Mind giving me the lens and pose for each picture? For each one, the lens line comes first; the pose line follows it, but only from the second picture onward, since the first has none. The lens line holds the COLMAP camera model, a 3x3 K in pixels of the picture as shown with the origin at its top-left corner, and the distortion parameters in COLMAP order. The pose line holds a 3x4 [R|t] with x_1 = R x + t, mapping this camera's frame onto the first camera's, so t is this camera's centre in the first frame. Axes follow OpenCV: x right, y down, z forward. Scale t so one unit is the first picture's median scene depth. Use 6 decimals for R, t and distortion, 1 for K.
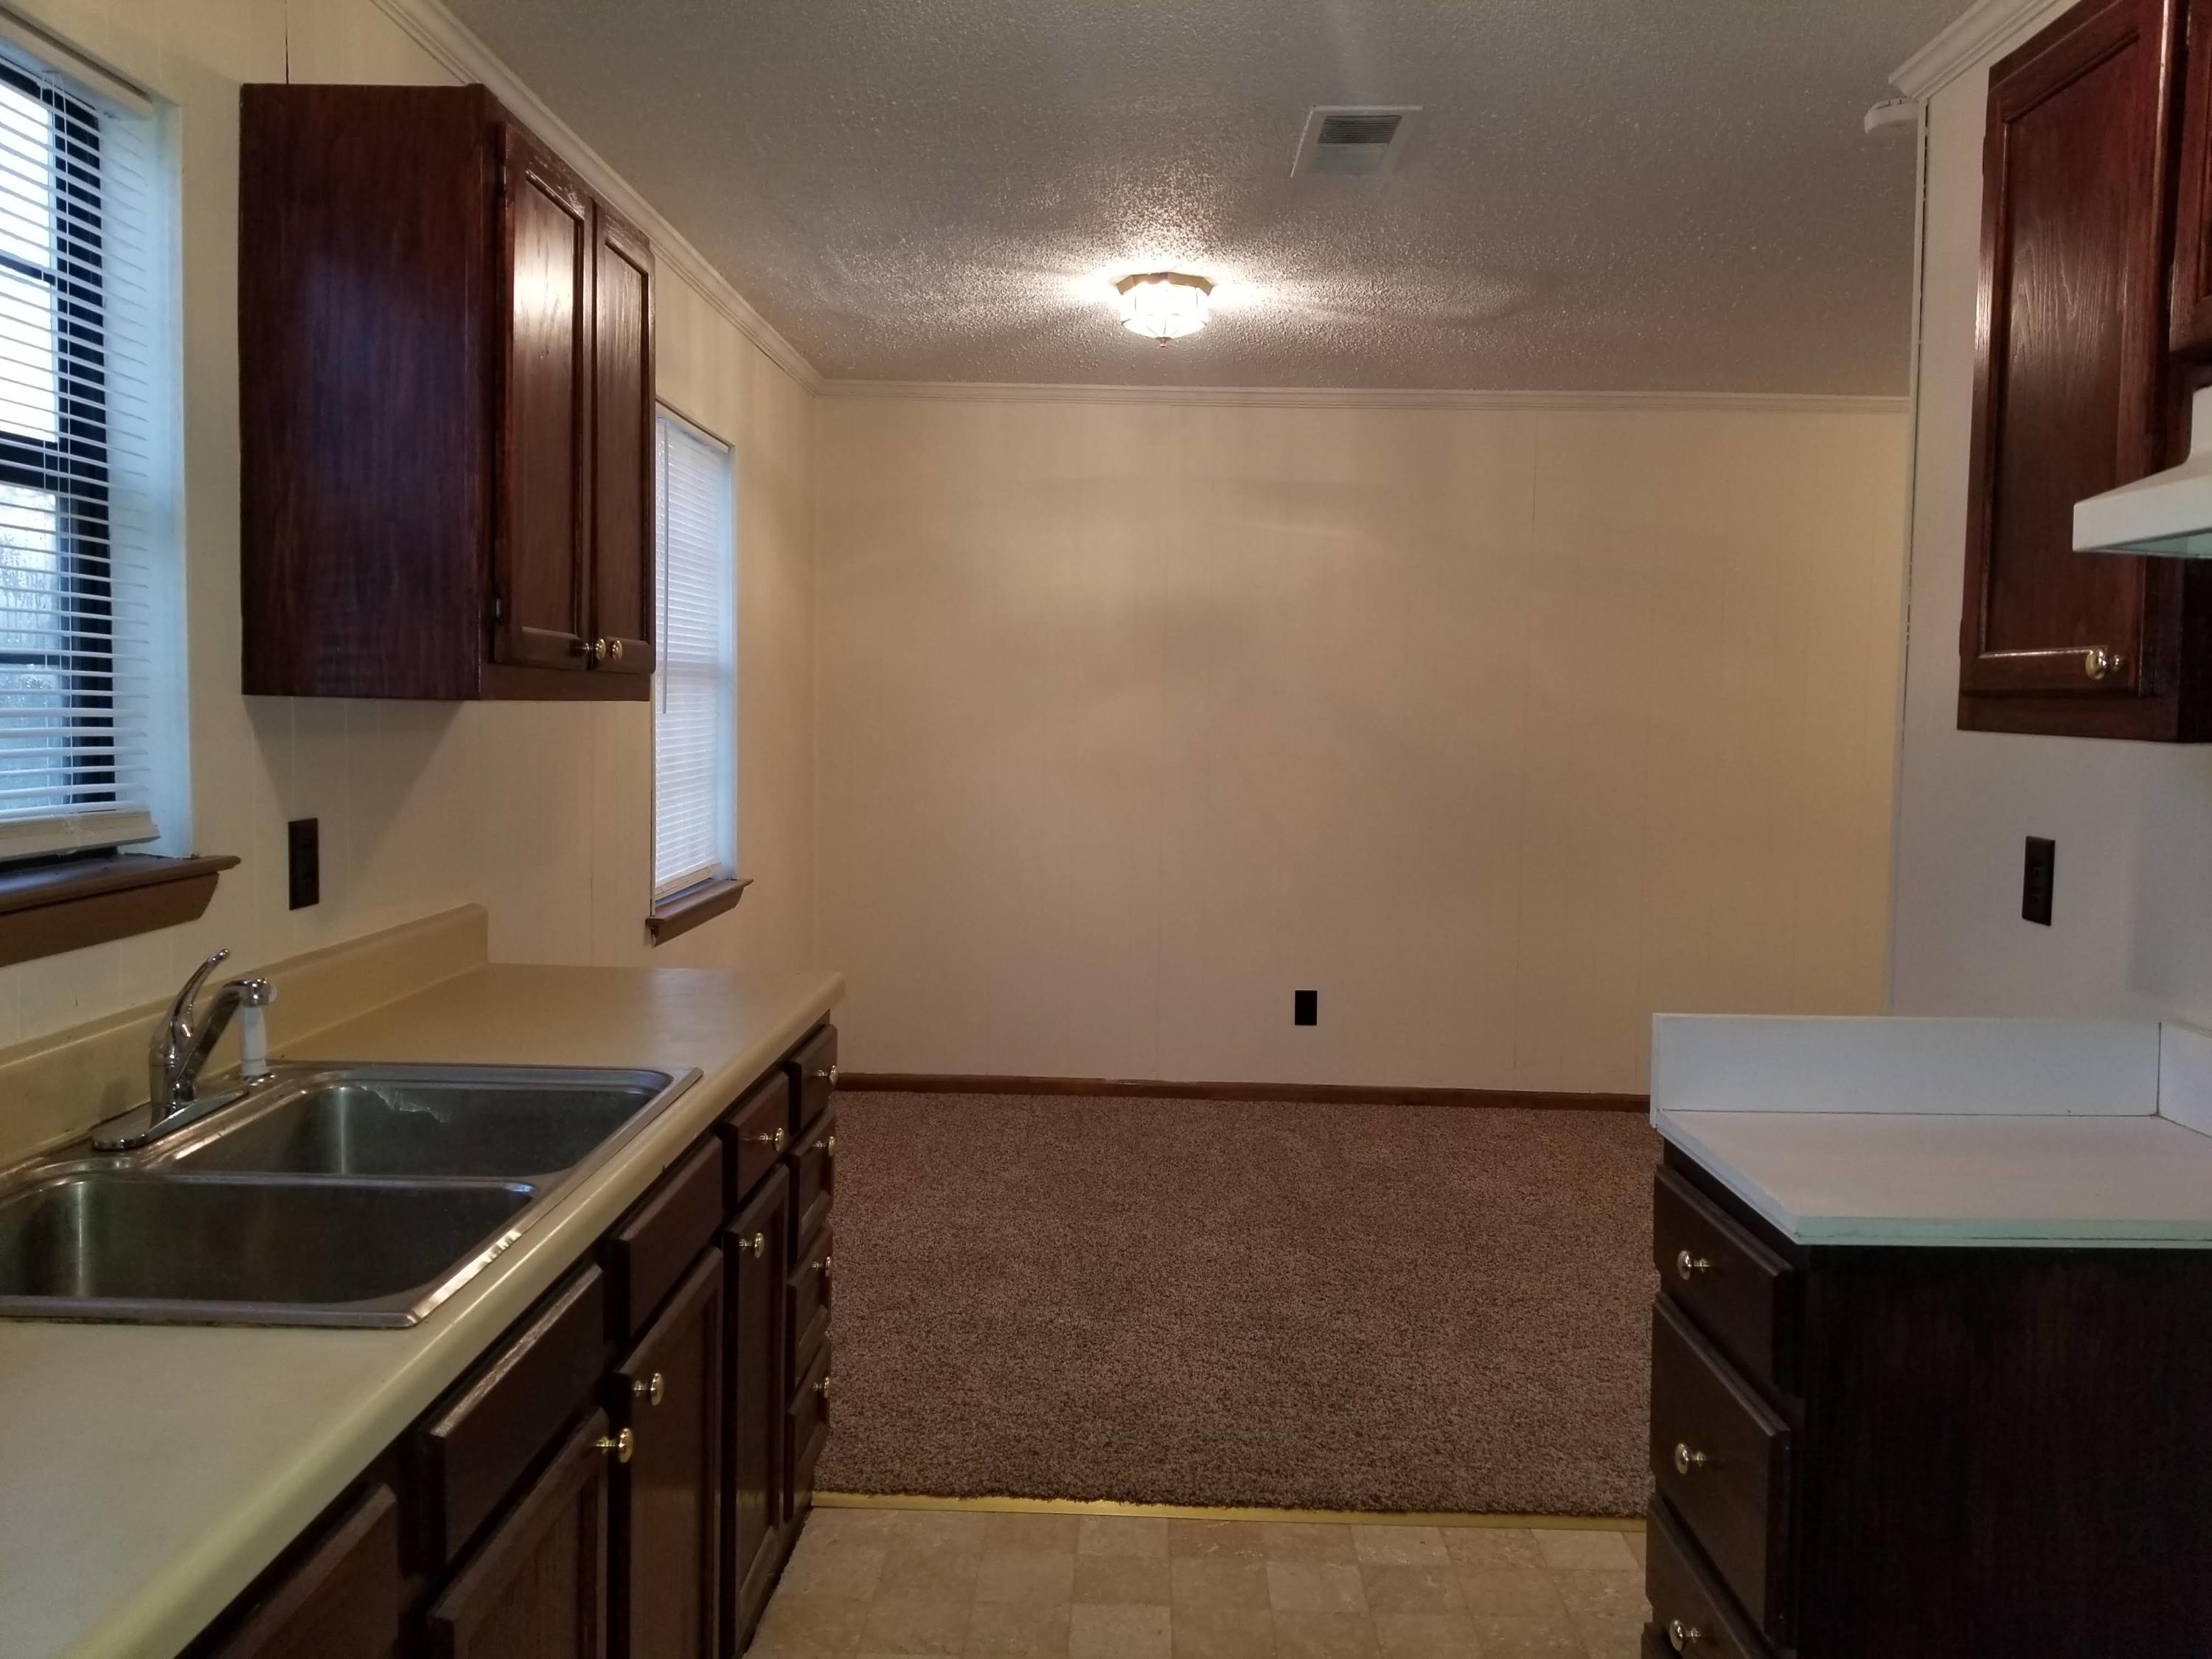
lens RADIAL K [[1780.0, 0, 1109.1], [0, 1780.0, 764.9], [0, 0, 1]] dist [0.120014, -0.167903]
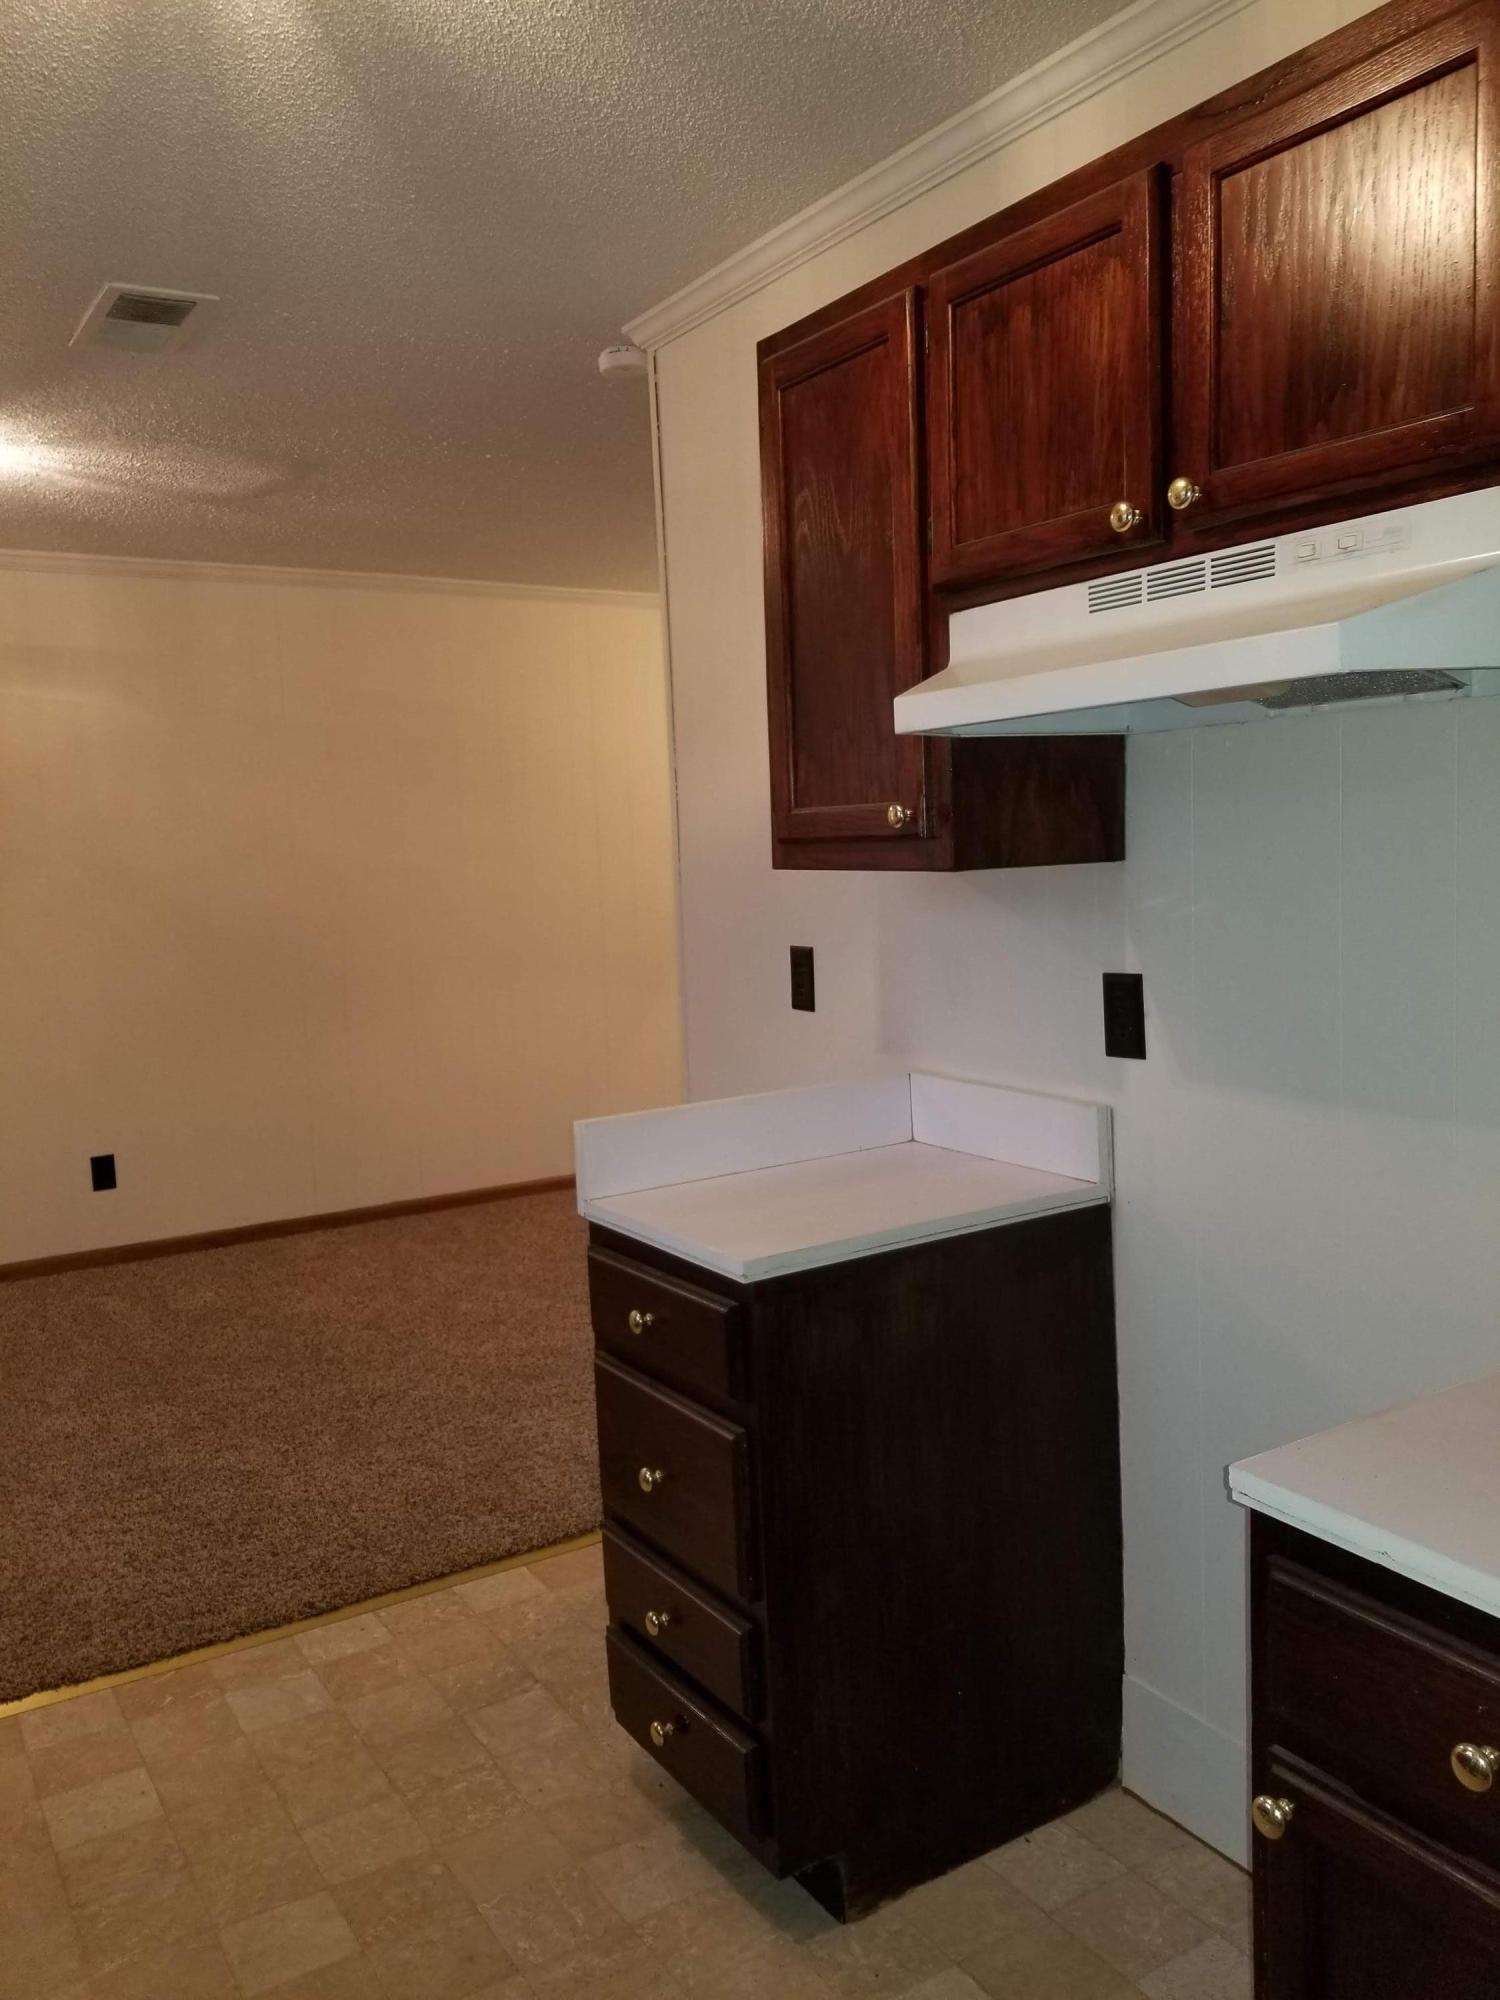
lens RADIAL K [[1640.7, 0, 753.5], [0, 1640.7, 962.4], [0, 0, 1]] dist [0.123643, -0.129941]
pose [[0.844602, -0.091587, 0.527503, -0.122226], [0.073387, 0.995764, 0.055386, -0.013861], [-0.530341, -0.008067, 0.847746, 0.012385]]
